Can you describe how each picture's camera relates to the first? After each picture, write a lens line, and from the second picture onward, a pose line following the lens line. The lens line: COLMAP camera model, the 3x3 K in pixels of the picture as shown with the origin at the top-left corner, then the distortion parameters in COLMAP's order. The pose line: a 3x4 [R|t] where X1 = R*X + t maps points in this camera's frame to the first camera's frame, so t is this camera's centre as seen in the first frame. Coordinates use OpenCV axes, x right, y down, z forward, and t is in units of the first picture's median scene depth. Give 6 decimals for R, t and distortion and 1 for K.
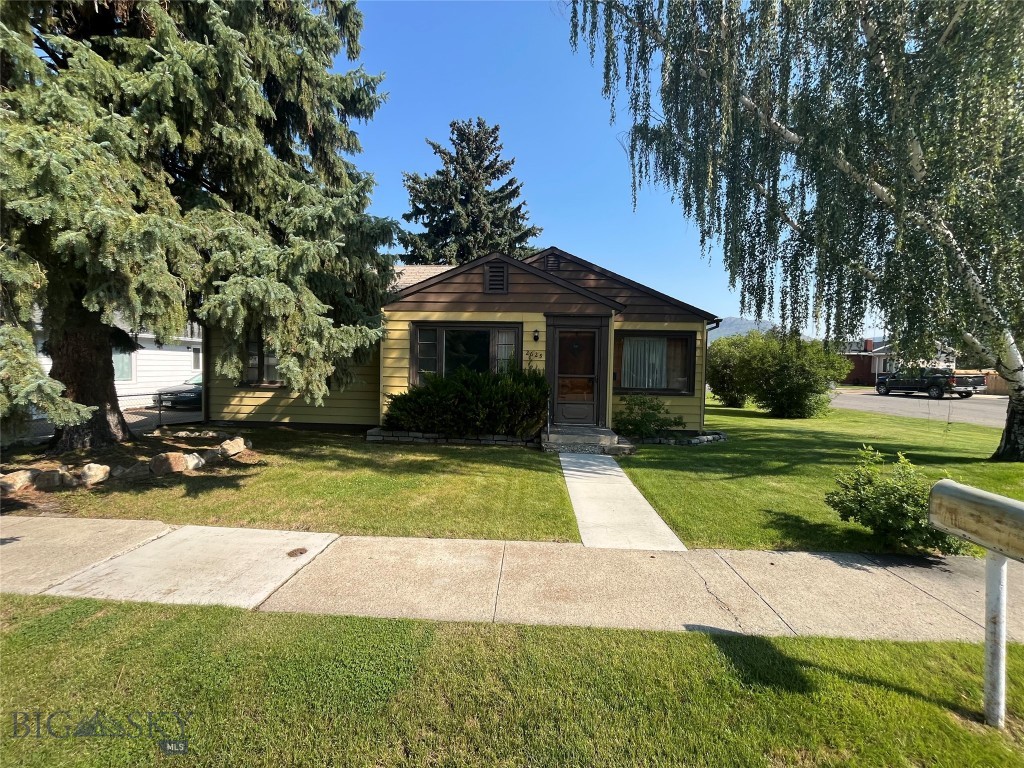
lens RADIAL K [[411.8, 0, 508.8], [0, 411.8, 383.1], [0, 0, 1]] dist [-0.003063, -0.000181]
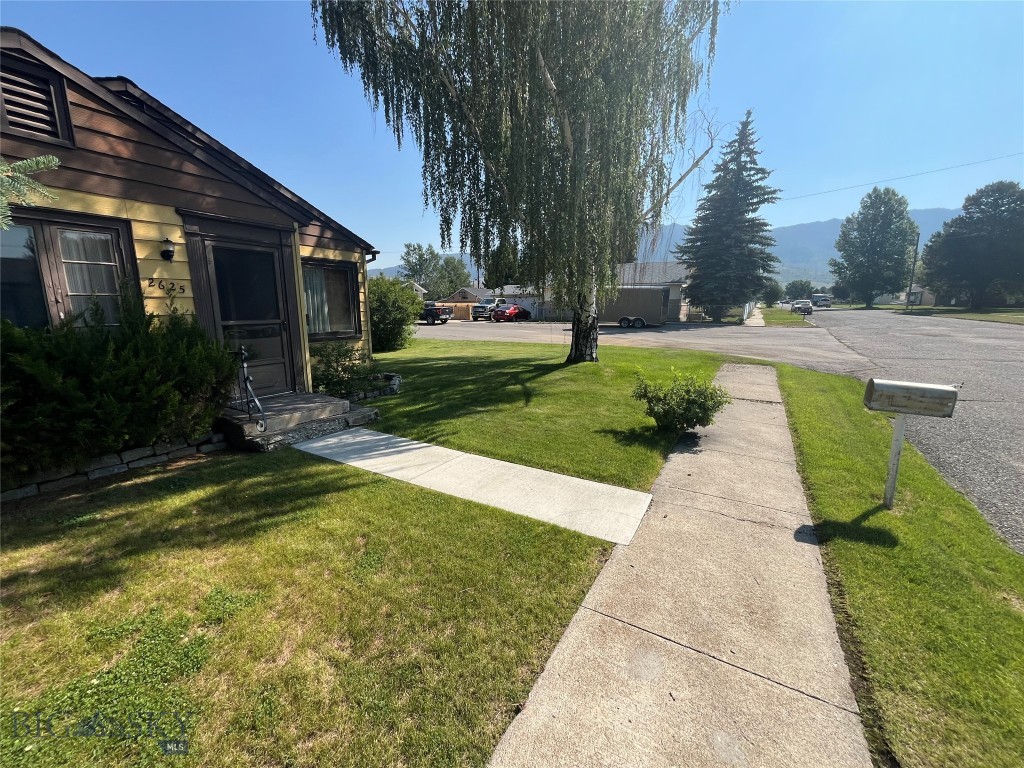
lens RADIAL K [[411.8, 0, 508.8], [0, 411.8, 383.1], [0, 0, 1]] dist [-0.003063, -0.000181]
pose [[0.457644, -0.182118, 0.870285, -0.224961], [0.046698, 0.982371, 0.181017, -0.022398], [-0.887908, -0.042201, 0.458080, 0.357729]]
